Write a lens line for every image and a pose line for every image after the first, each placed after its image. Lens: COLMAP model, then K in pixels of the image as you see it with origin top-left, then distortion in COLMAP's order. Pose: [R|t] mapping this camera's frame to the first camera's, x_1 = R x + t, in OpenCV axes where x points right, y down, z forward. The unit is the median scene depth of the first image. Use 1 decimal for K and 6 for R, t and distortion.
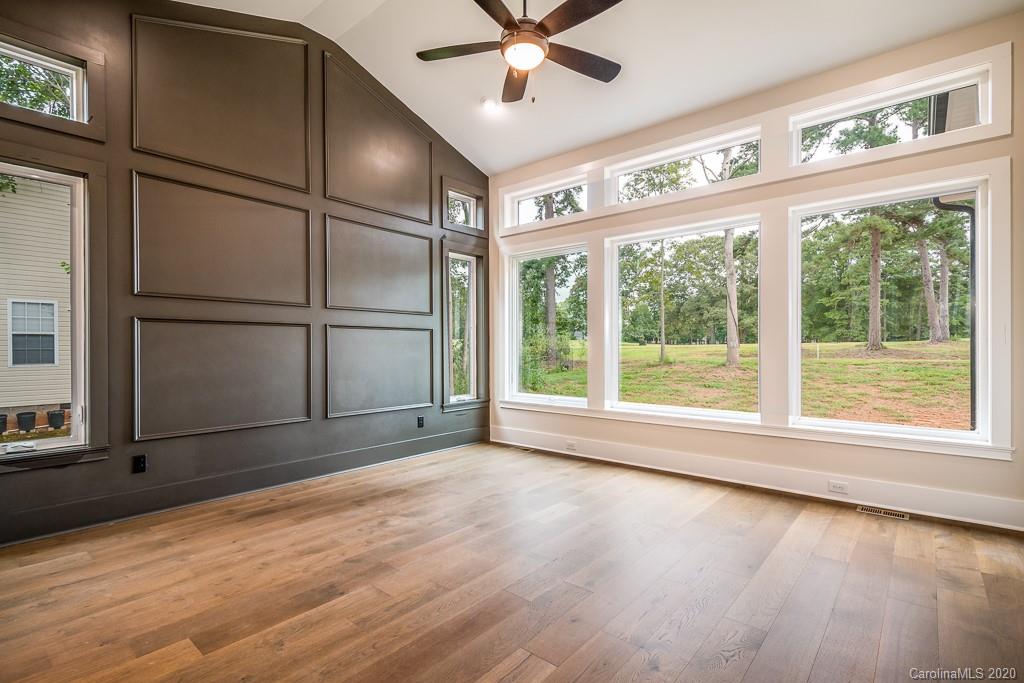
lens RADIAL K [[478.8, 0, 511.9], [0, 478.8, 347.2], [0, 0, 1]] dist [0.026669, -0.004365]
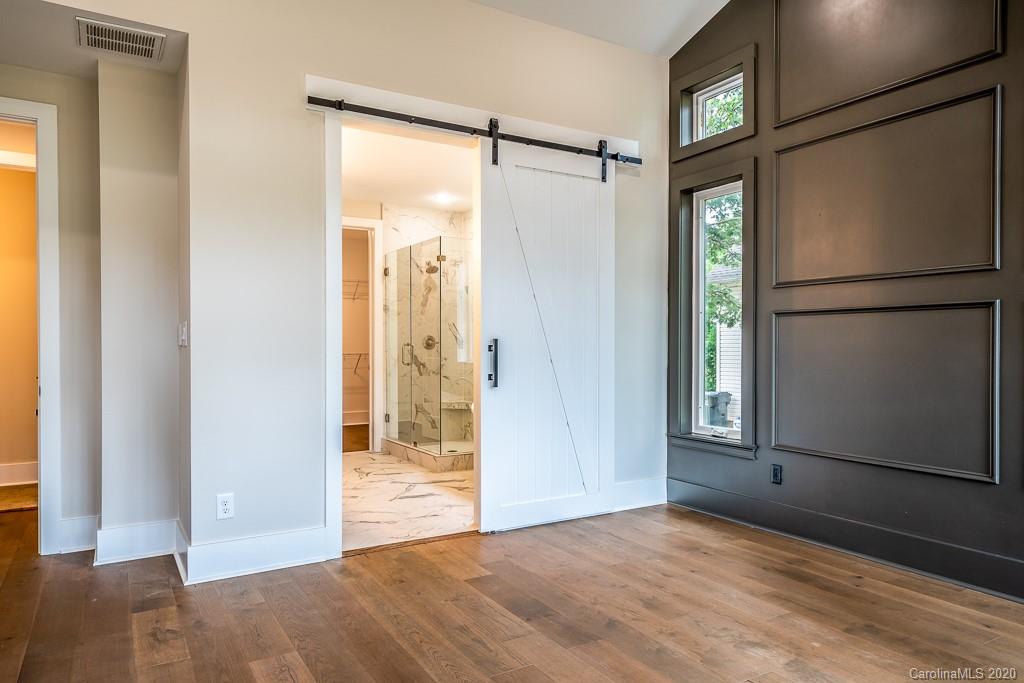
lens RADIAL K [[668.6, 0, 512.2], [0, 668.6, 347.0], [0, 0, 1]] dist [0.023539, -0.000367]
pose [[-0.311375, 0.002518, -0.950284, 0.617924], [0.004477, 0.999989, 0.001183, 0.000176], [0.950277, -0.003886, -0.311383, 0.997751]]
